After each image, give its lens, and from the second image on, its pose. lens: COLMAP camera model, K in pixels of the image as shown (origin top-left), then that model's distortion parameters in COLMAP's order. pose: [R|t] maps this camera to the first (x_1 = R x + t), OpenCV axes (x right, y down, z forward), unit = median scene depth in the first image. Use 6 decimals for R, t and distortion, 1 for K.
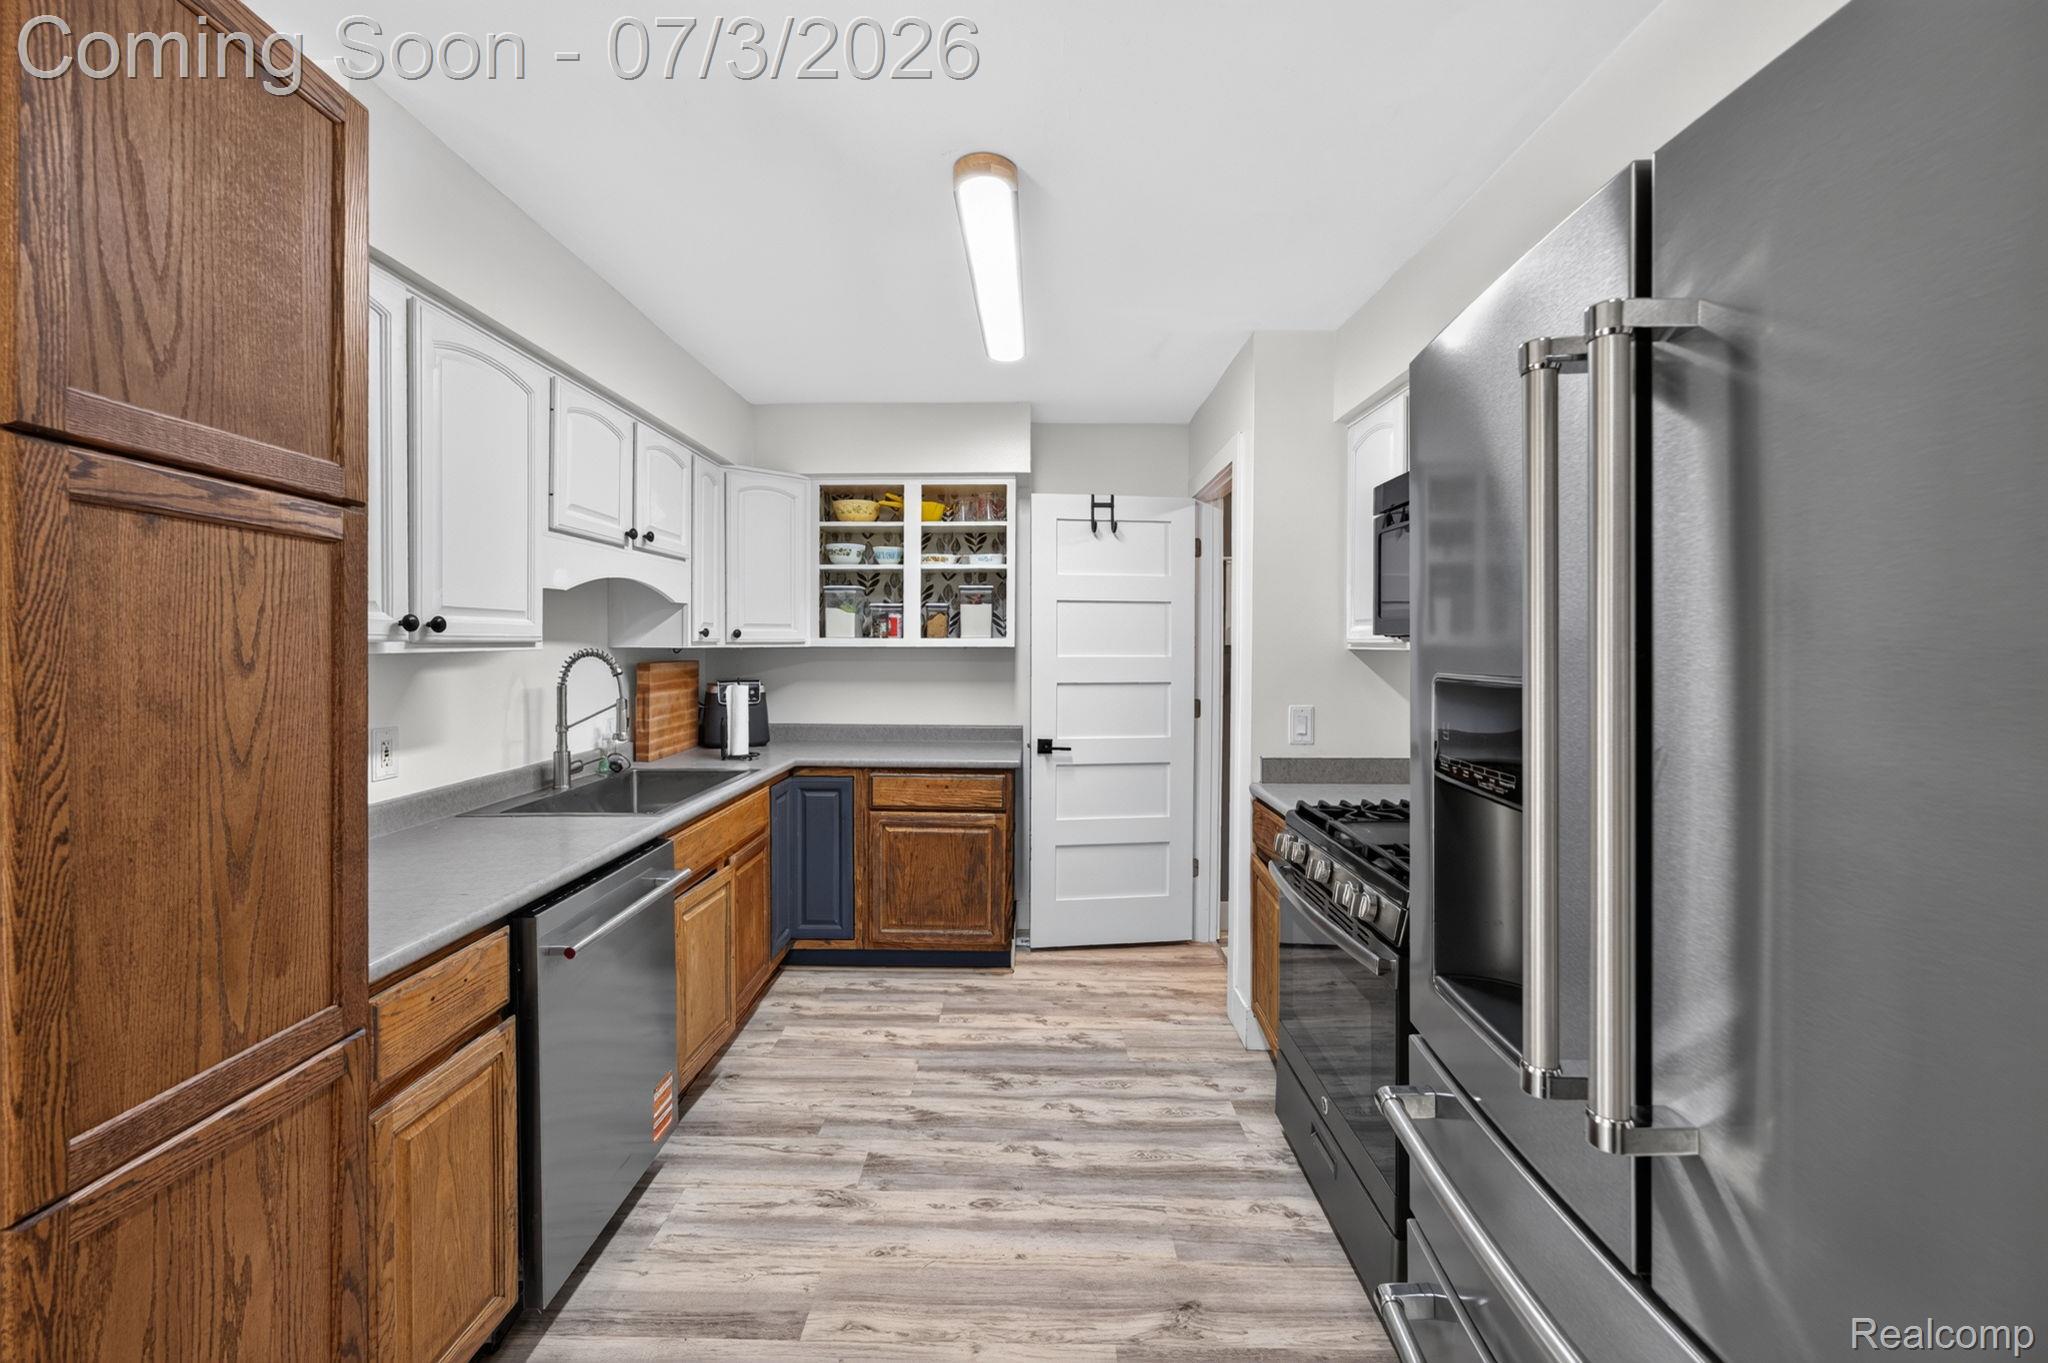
lens RADIAL K [[835.9, 0, 1015.9], [0, 835.9, 649.1], [0, 0, 1]] dist [-0.011304, 0.001357]
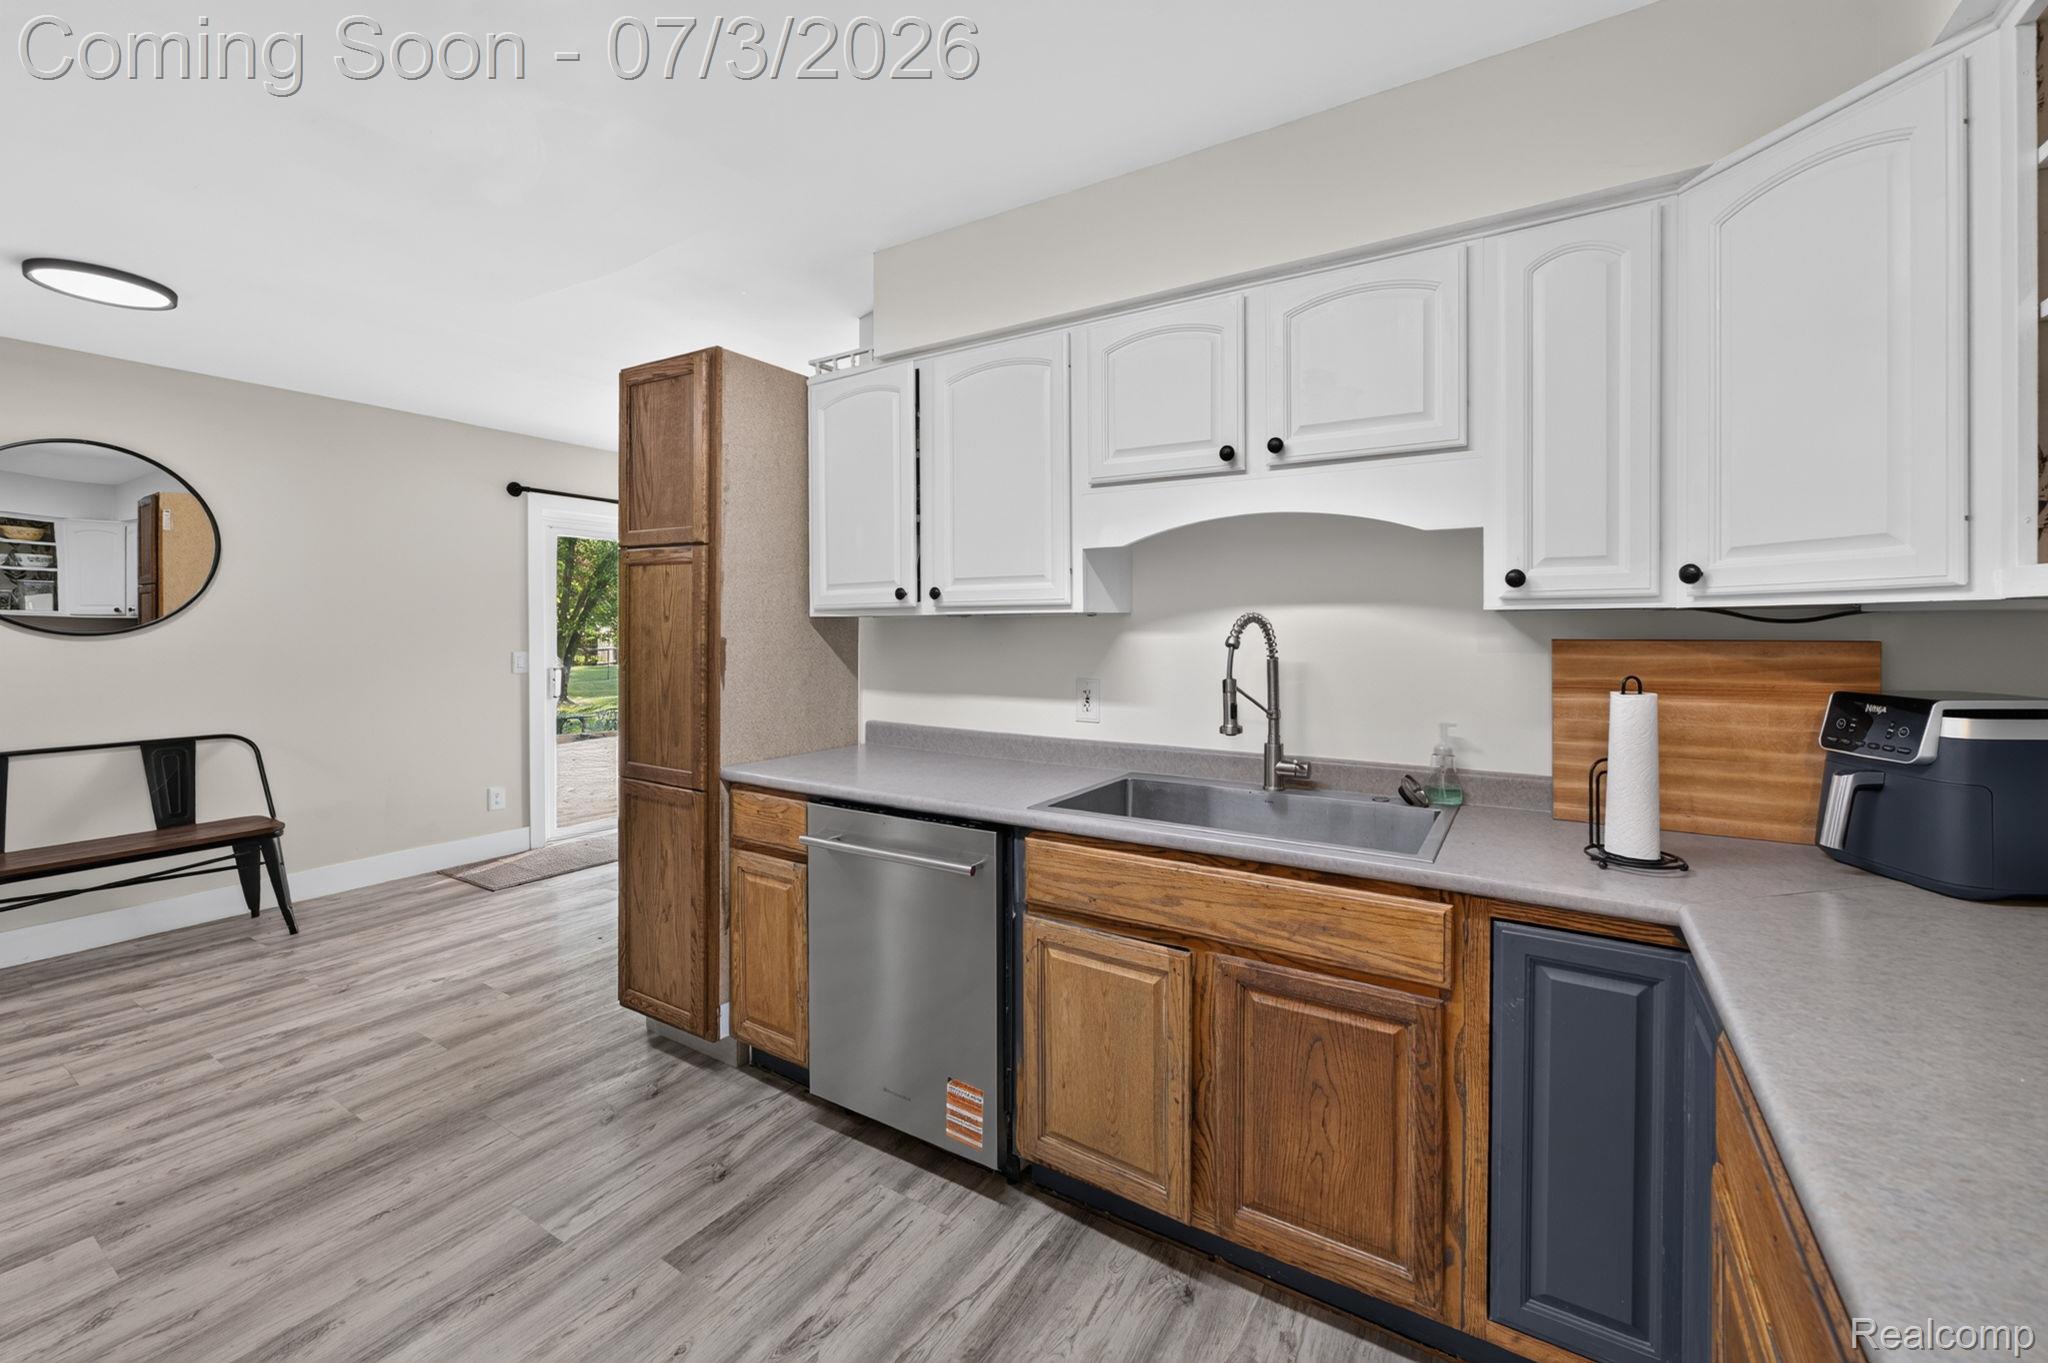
lens RADIAL K [[835.9, 0, 1033.3], [0, 835.9, 624.5], [0, 0, 1]] dist [-0.011304, 0.001357]
pose [[-0.519803, -0.000054, -0.854286, 0.323057], [-0.005485, 0.999980, 0.003275, 0.012509], [0.854269, 0.006388, -0.519792, 1.579684]]
